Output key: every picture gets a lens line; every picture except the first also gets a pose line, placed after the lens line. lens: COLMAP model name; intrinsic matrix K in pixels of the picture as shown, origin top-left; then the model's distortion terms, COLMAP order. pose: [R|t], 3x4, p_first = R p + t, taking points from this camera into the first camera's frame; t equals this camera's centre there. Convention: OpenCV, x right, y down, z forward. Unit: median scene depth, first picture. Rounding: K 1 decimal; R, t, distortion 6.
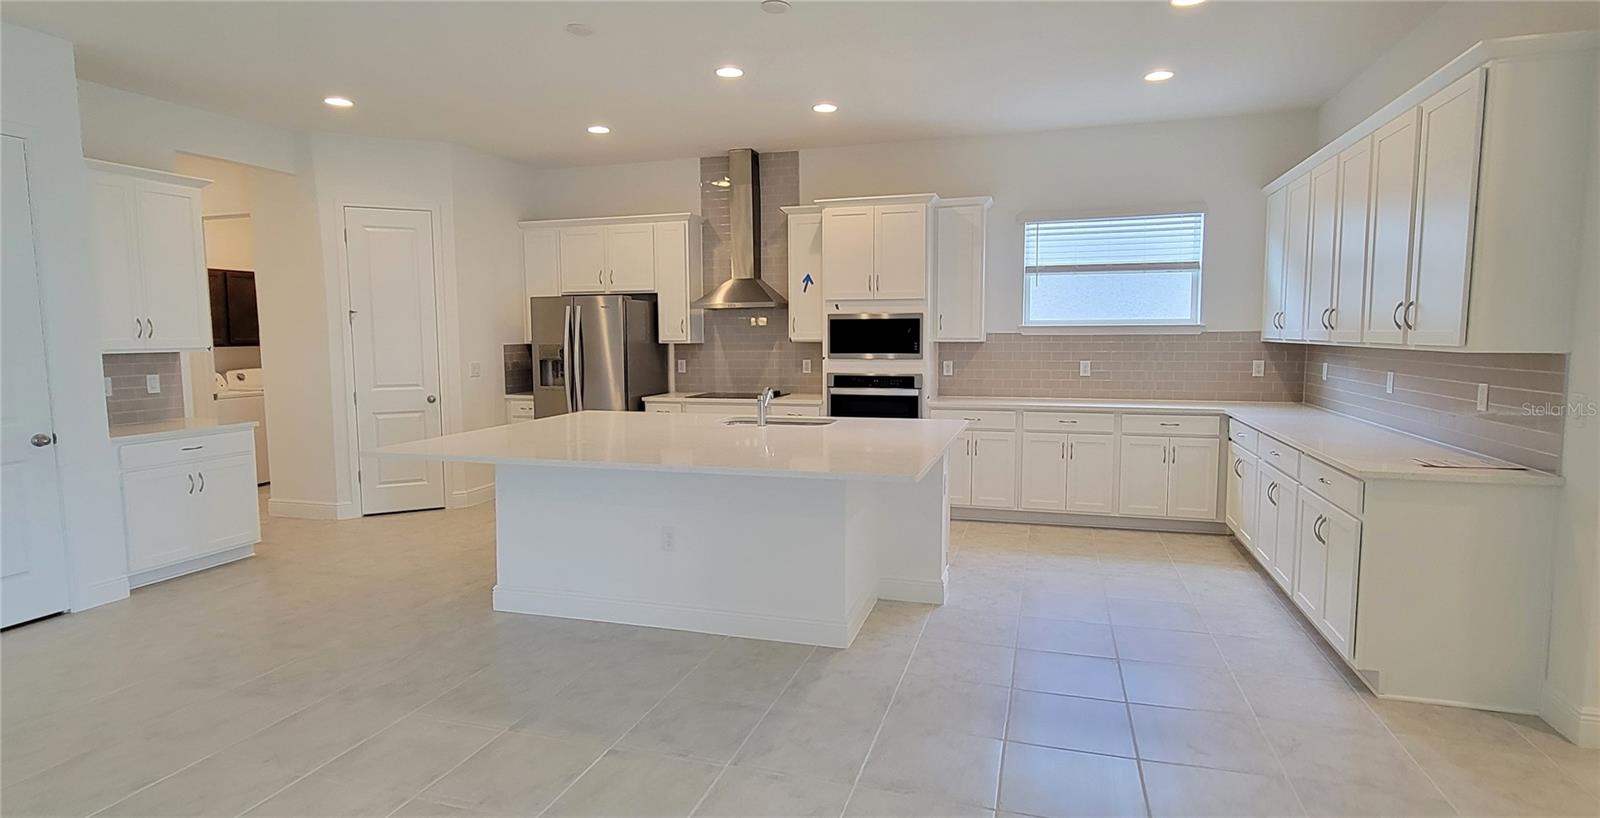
lens RADIAL K [[787.4, 0, 809.8], [0, 787.4, 408.5], [0, 0, 1]] dist [0.002239, 0.000376]
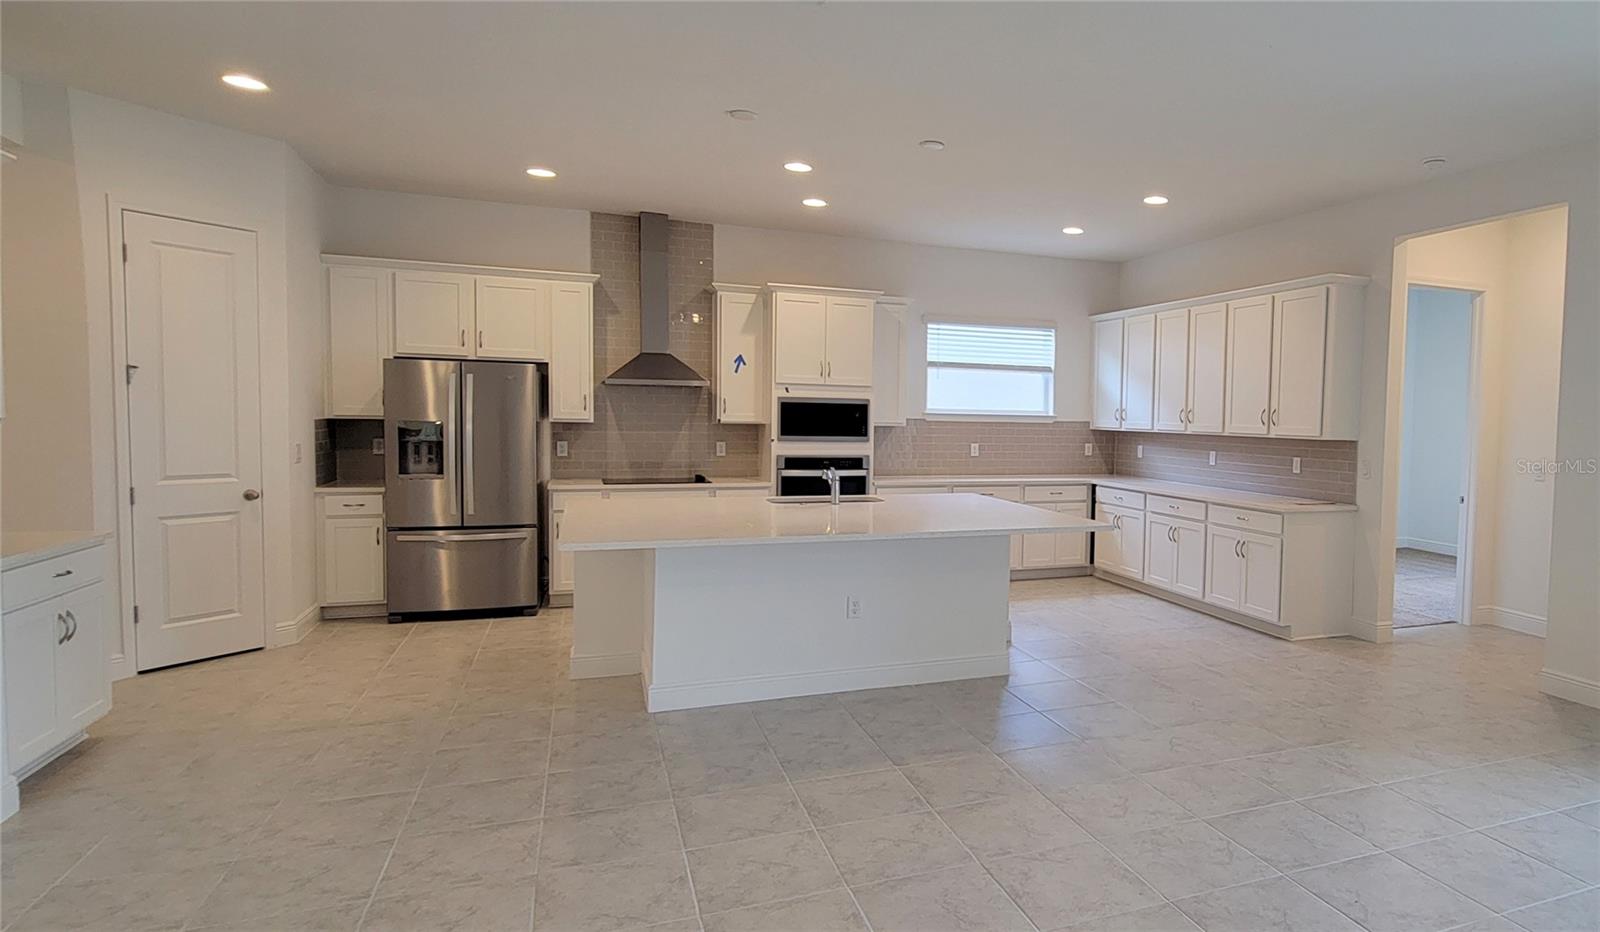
lens RADIAL K [[1032.8, 0, 837.0], [0, 1032.8, 471.6], [0, 0, 1]] dist [0.009261, -0.000202]
pose [[0.772363, -0.014824, 0.635009, -0.774668], [0.035409, 0.999178, -0.019743, 0.004685], [-0.634194, 0.037734, 0.772253, -0.064346]]
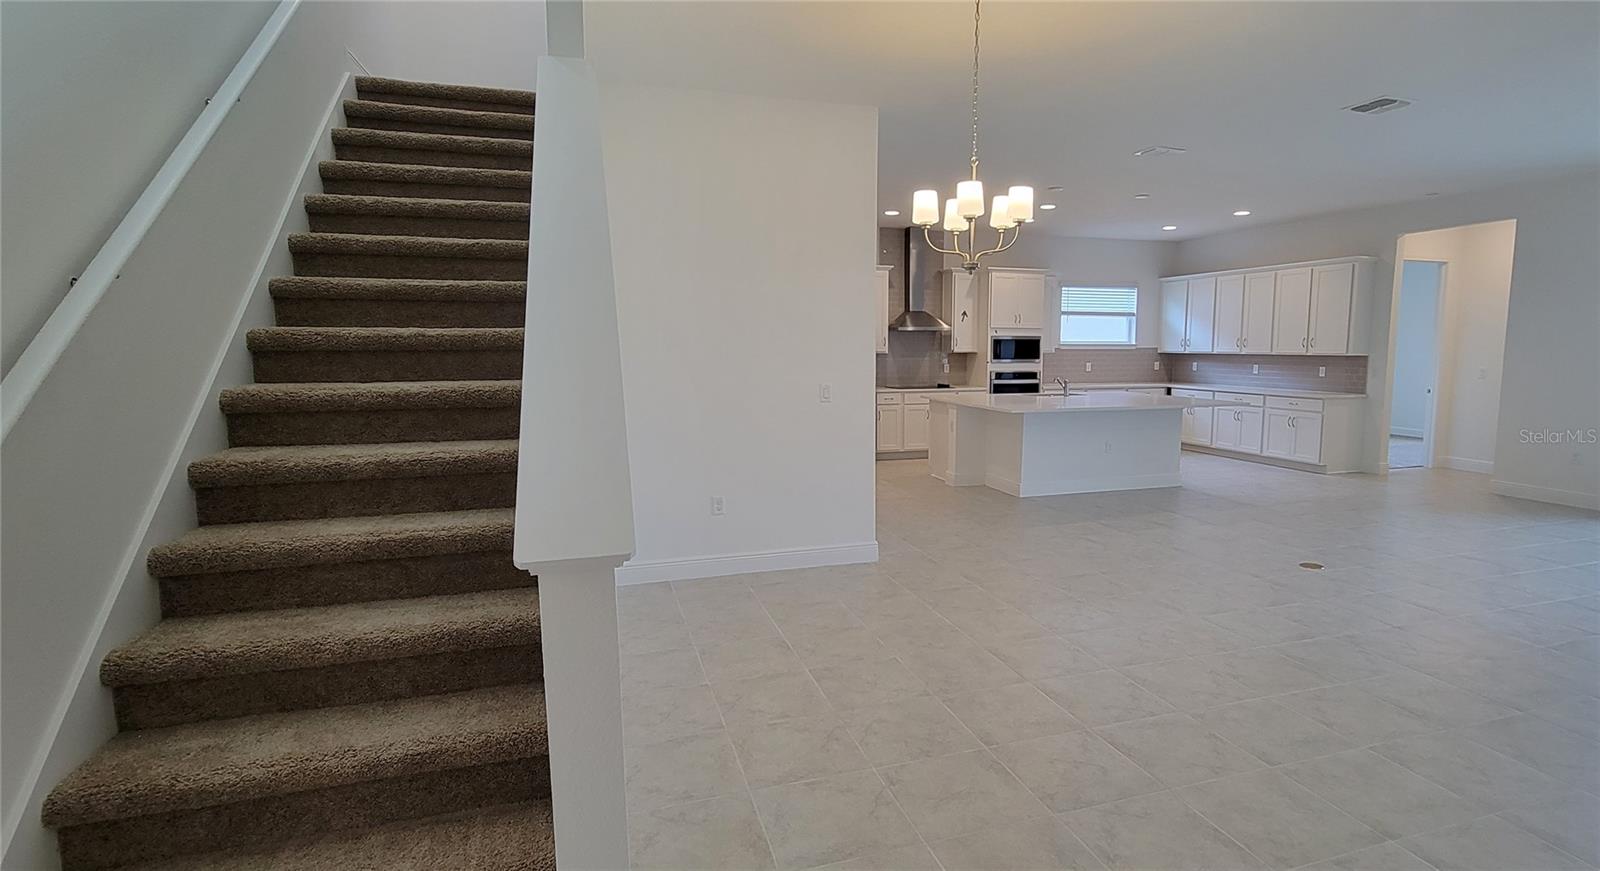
lens RADIAL K [[740.7, 0, 842.0], [0, 740.7, 436.5], [0, 0, 1]] dist [0.002574, -0.000807]
pose [[0.823961, -0.062318, 0.563209, -1.153240], [0.046425, 0.998017, 0.042510, 0.012049], [-0.564742, -0.008880, 0.825220, -0.123765]]
